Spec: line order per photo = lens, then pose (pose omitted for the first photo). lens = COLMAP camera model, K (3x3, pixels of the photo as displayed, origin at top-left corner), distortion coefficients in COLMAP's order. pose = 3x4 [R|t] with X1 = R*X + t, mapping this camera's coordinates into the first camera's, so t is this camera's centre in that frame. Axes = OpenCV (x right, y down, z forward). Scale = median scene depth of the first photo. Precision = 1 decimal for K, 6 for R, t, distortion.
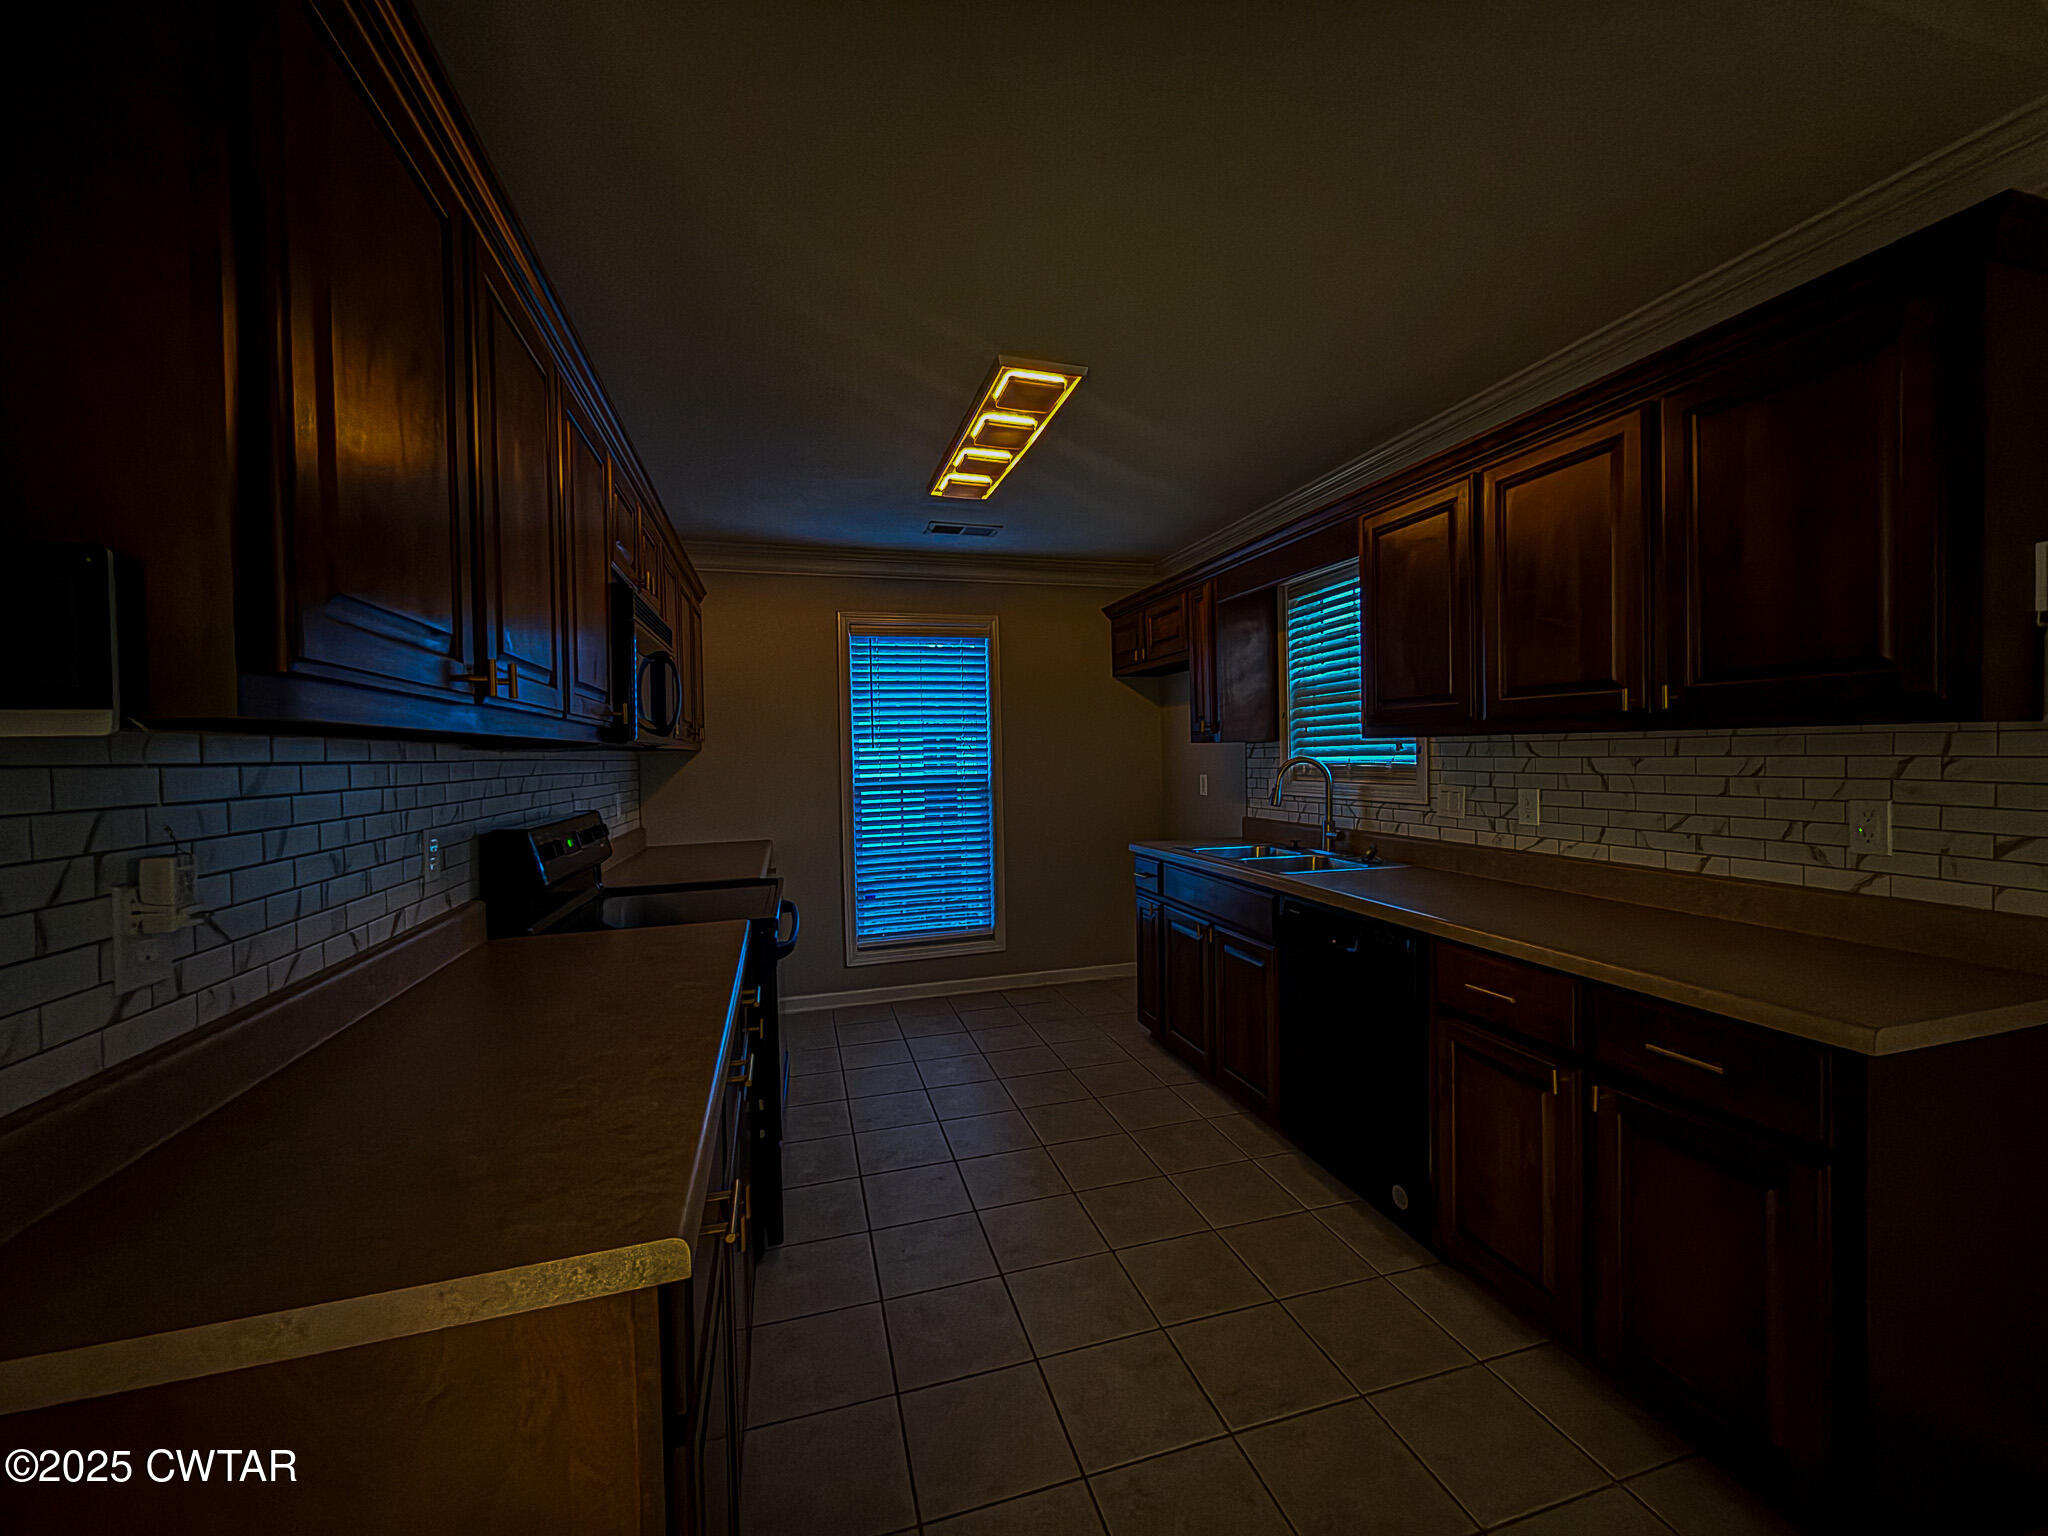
lens RADIAL K [[822.2, 0, 1028.3], [0, 822.2, 768.1], [0, 0, 1]] dist [0.004356, 0.000249]
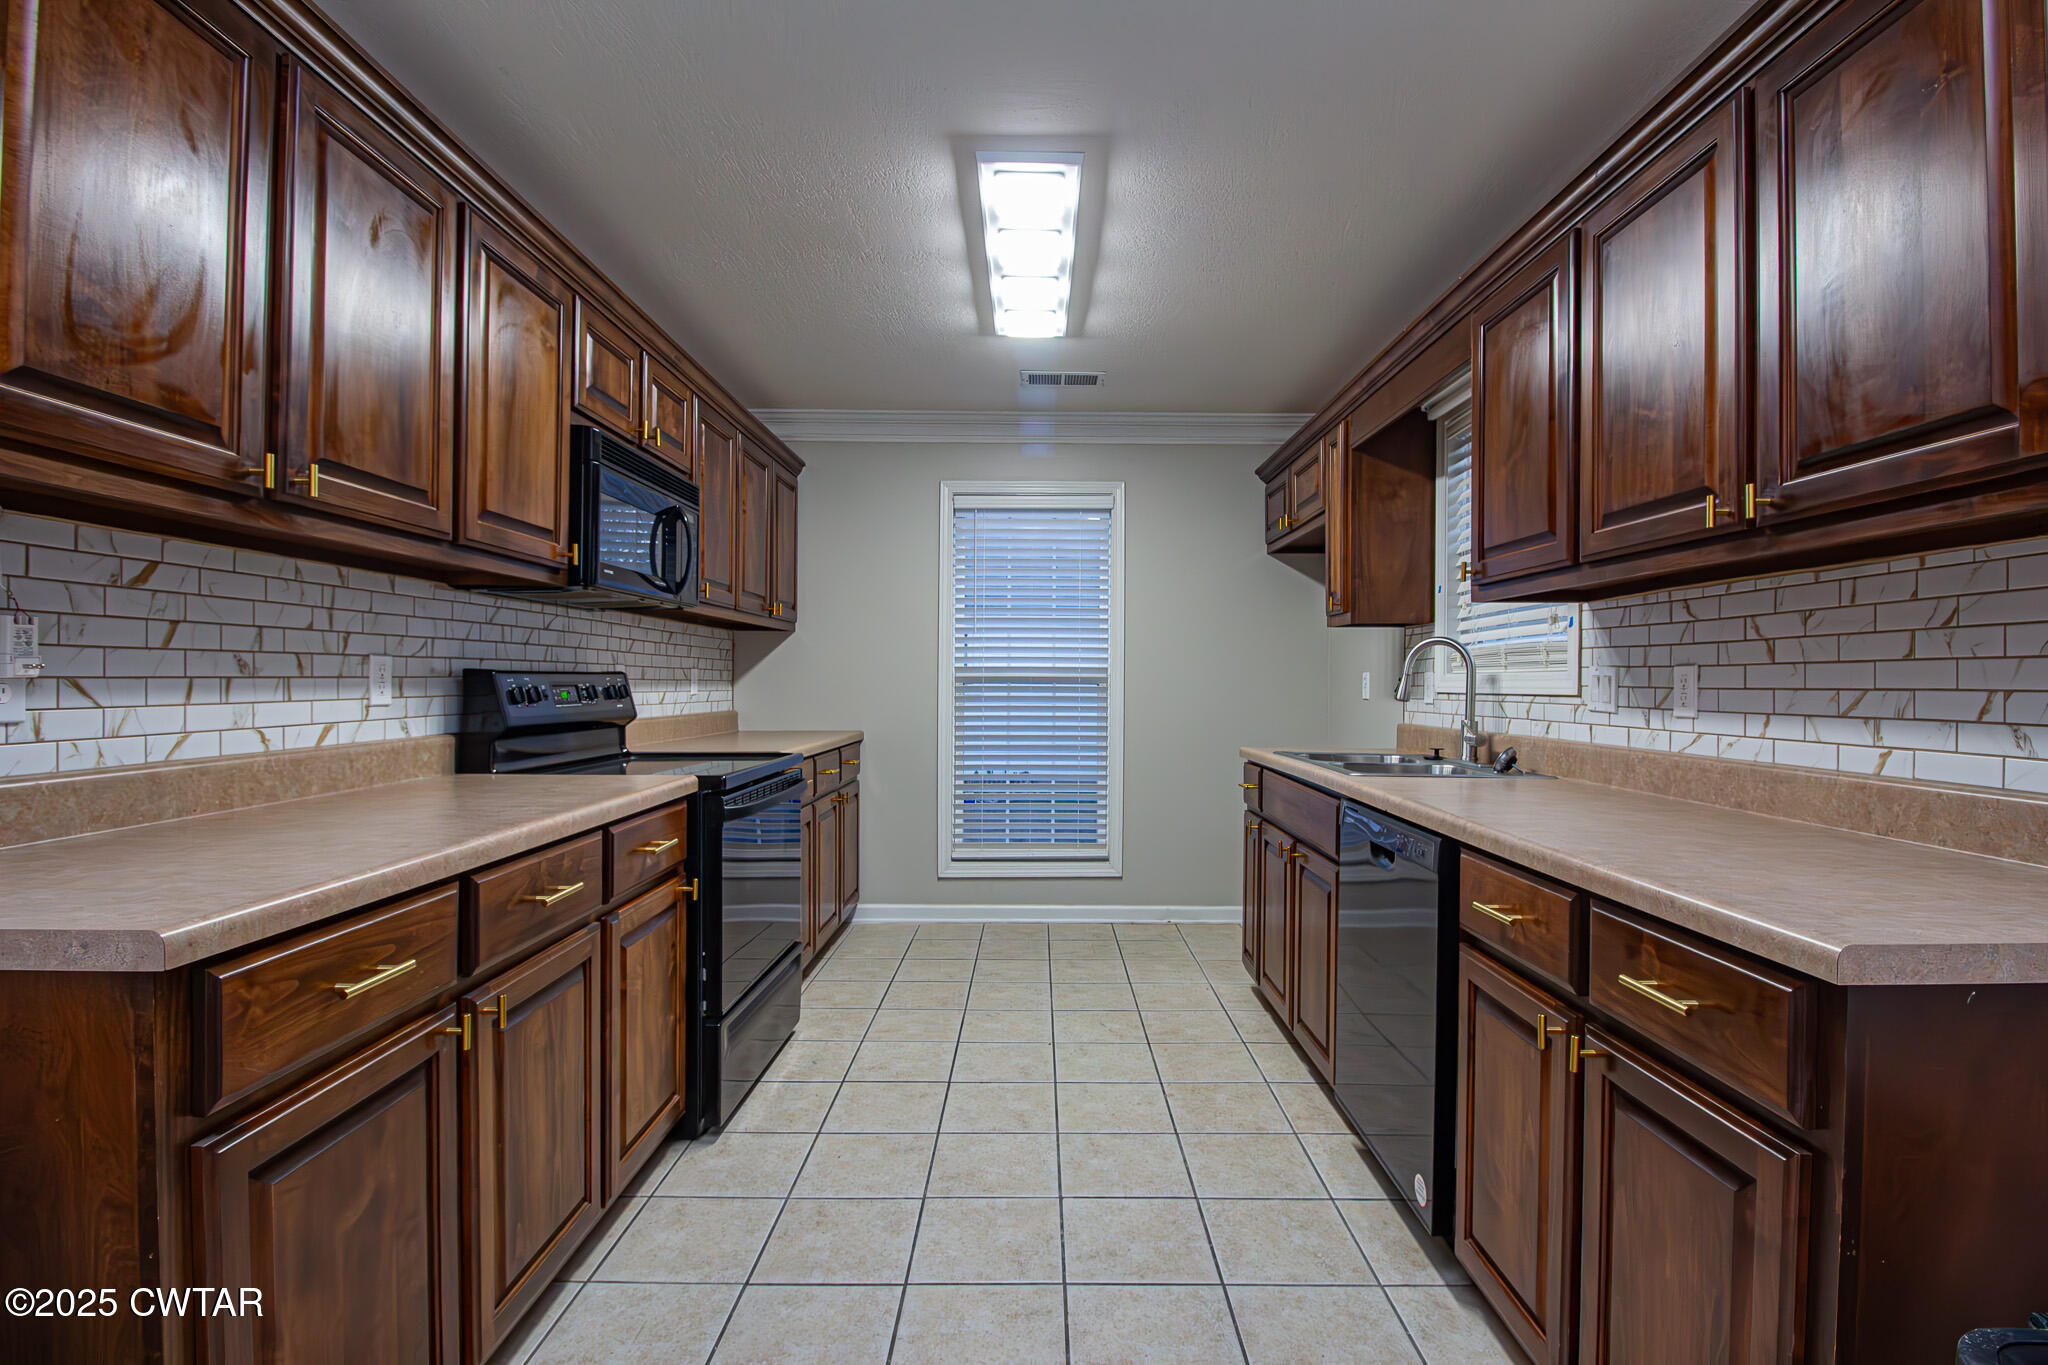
lens RADIAL K [[963.2, 0, 1026.3], [0, 963.2, 678.1], [0, 0, 1]] dist [-0.011145, -0.003322]
pose [[0.958989, 0.028175, -0.282041, 0.290115], [-0.033149, 0.999367, -0.012878, 0.064659], [0.281500, 0.021699, 0.959316, 0.040606]]
